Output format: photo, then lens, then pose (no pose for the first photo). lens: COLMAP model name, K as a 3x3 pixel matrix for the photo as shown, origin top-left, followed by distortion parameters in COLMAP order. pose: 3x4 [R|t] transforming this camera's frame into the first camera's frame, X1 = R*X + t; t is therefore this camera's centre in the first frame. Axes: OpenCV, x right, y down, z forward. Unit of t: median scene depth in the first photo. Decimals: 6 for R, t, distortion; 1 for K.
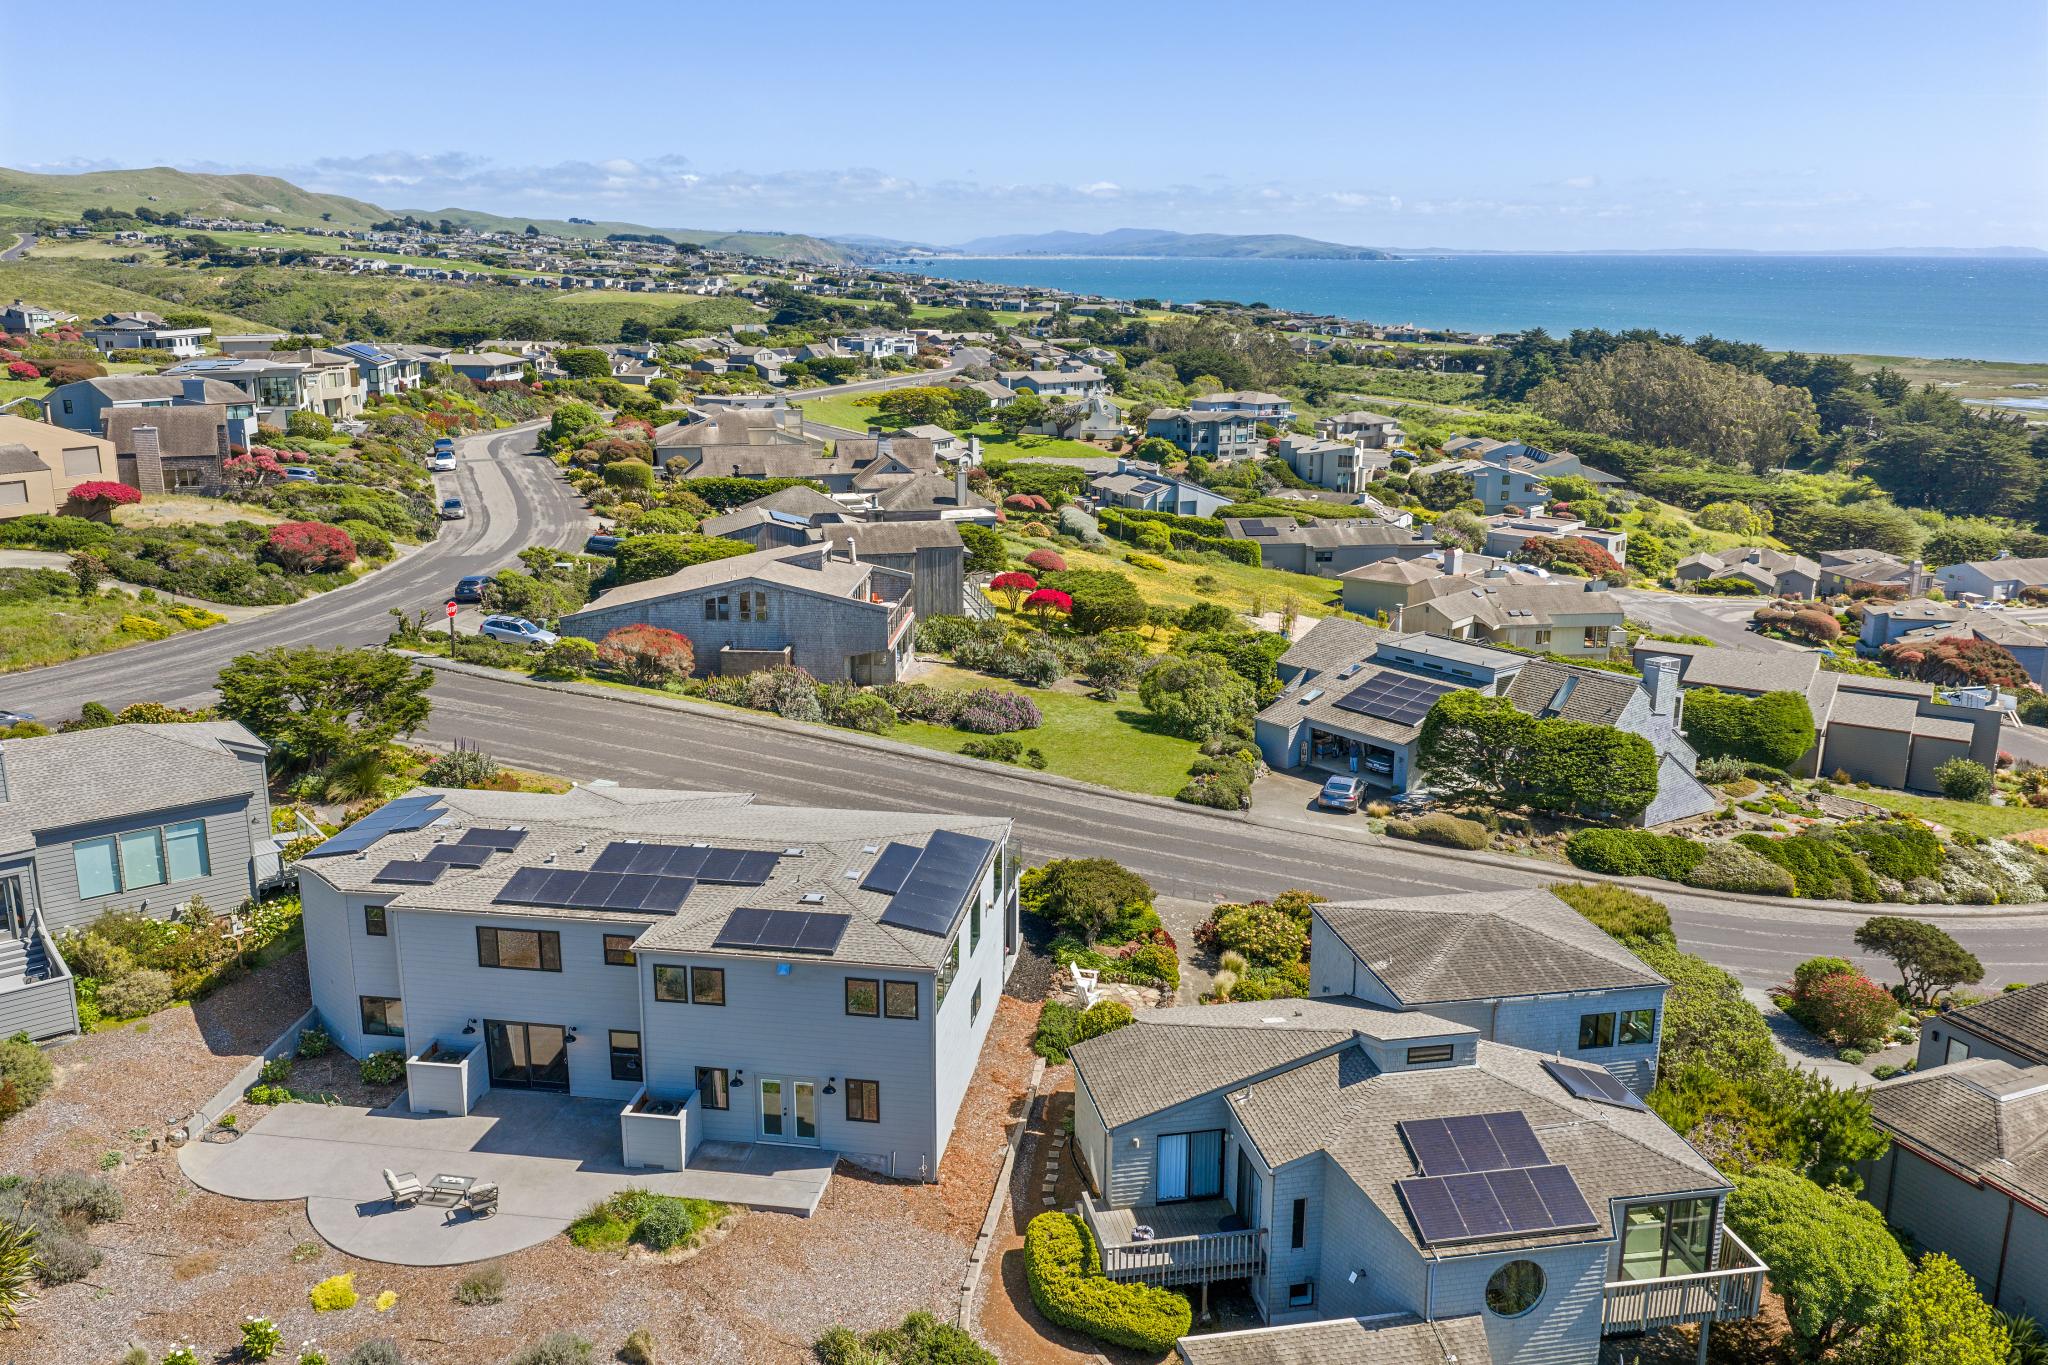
lens RADIAL K [[1718.5, 0, 1027.3], [0, 1718.5, 680.9], [0, 0, 1]] dist [0.026326, -0.051835]
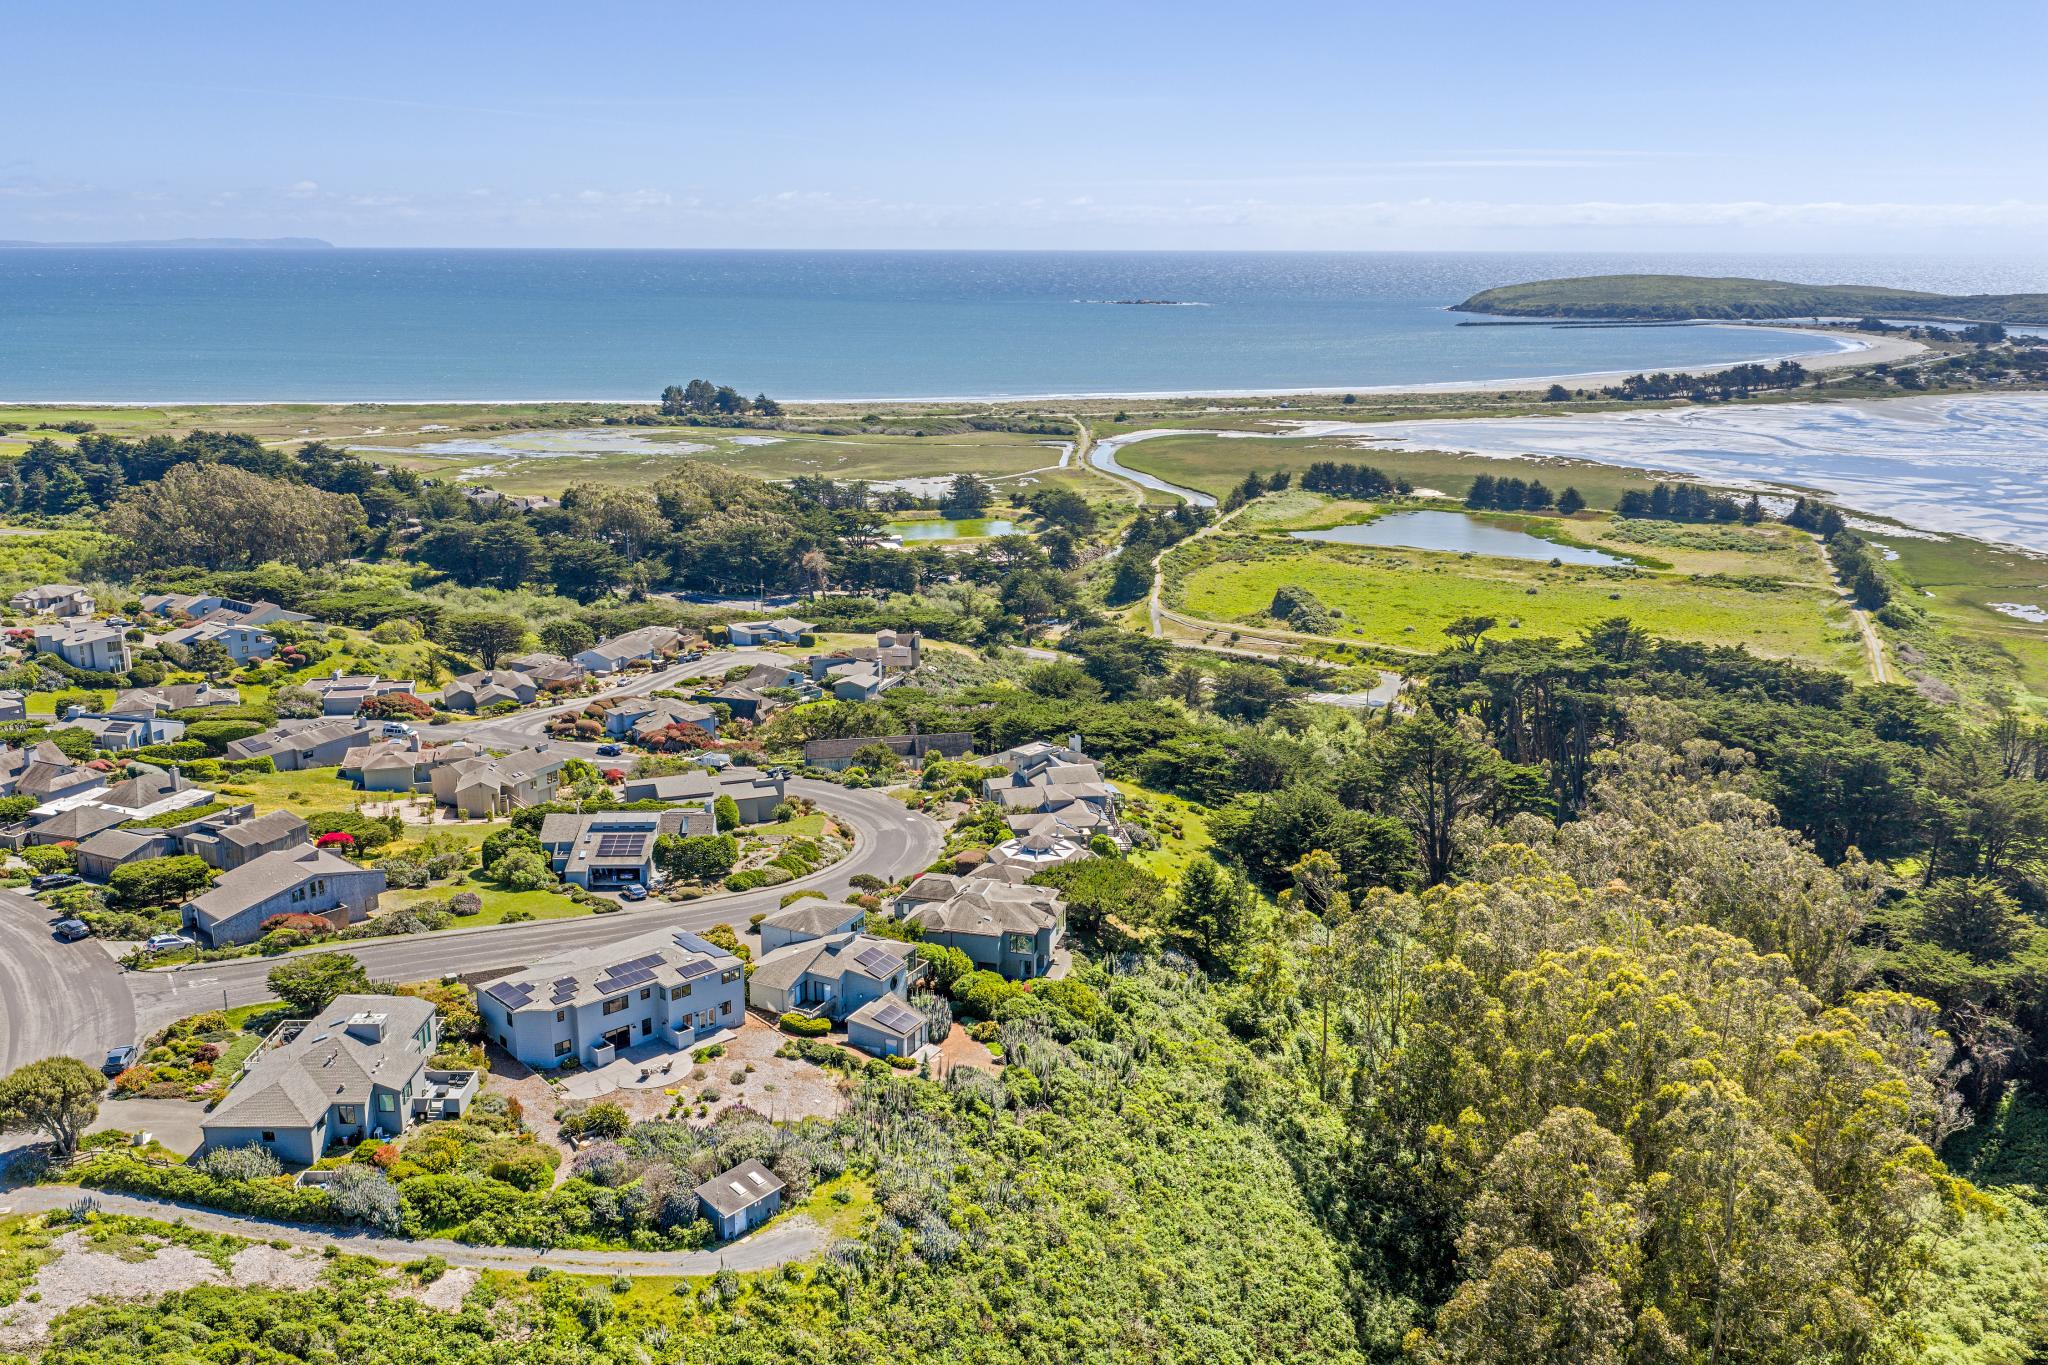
lens RADIAL K [[1718.5, 0, 1042.7], [0, 1718.5, 631.1], [0, 0, 1]] dist [0.026326, -0.051835]
pose [[0.619700, -0.173526, 0.765415, -0.550388], [0.193386, 0.978943, 0.065363, -0.149739], [-0.760640, 0.107515, 0.640209, -0.445094]]
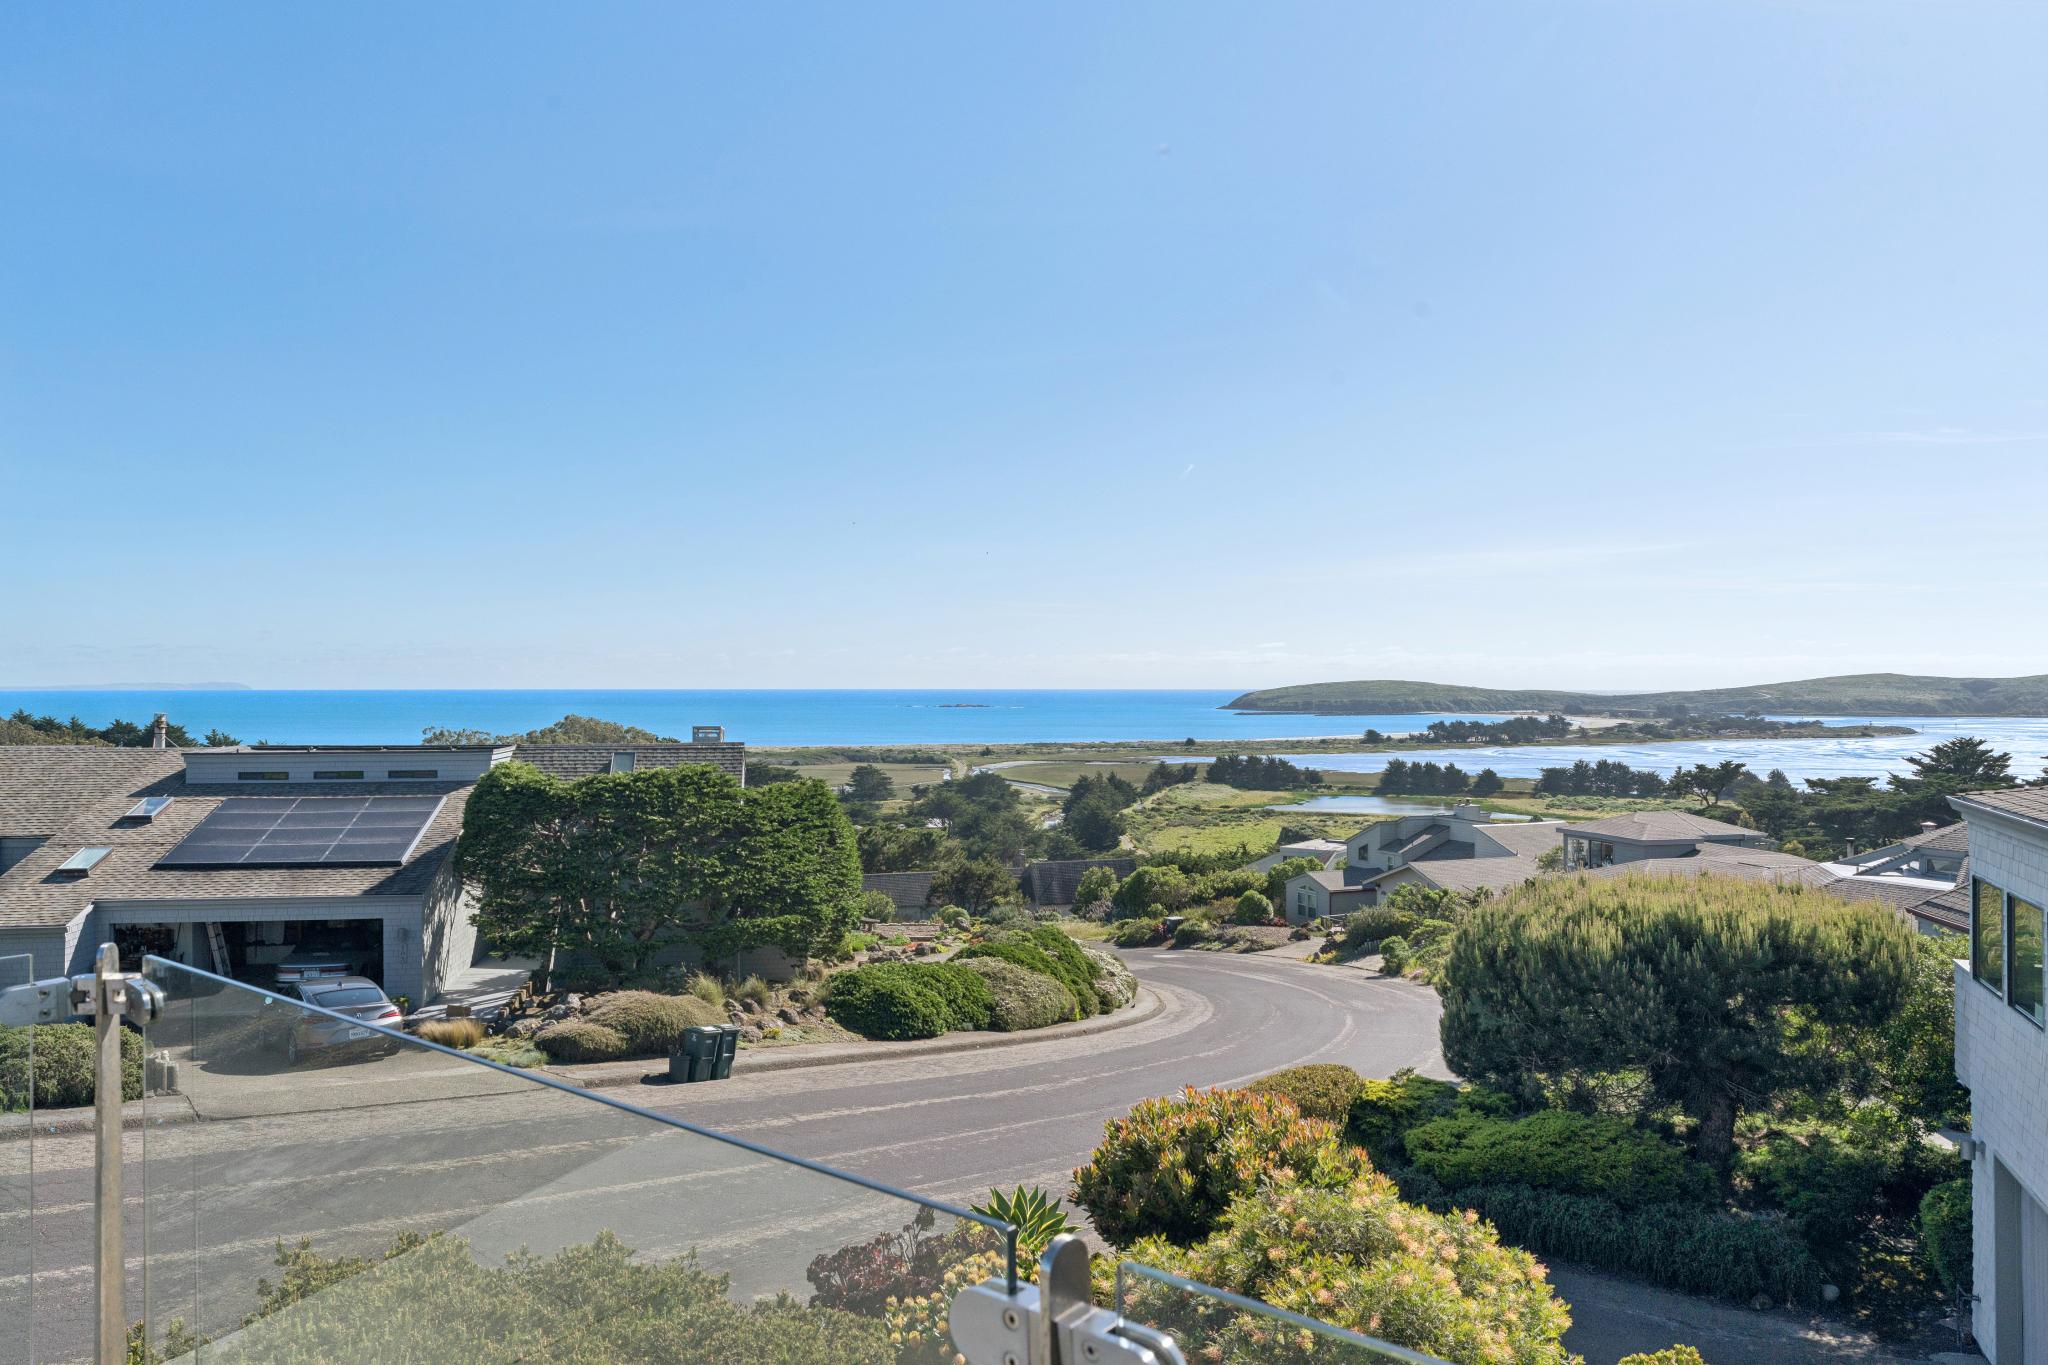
lens RADIAL K [[1452.2, 0, 1020.1], [0, 1452.2, 670.1], [0, 0, 1]] dist [0.003085, -0.006637]
pose [[0.531504, -0.000198, 0.847056, -0.007096], [0.213773, 0.967662, -0.133911, 0.029504], [-0.819637, 0.252251, 0.514358, 0.303622]]
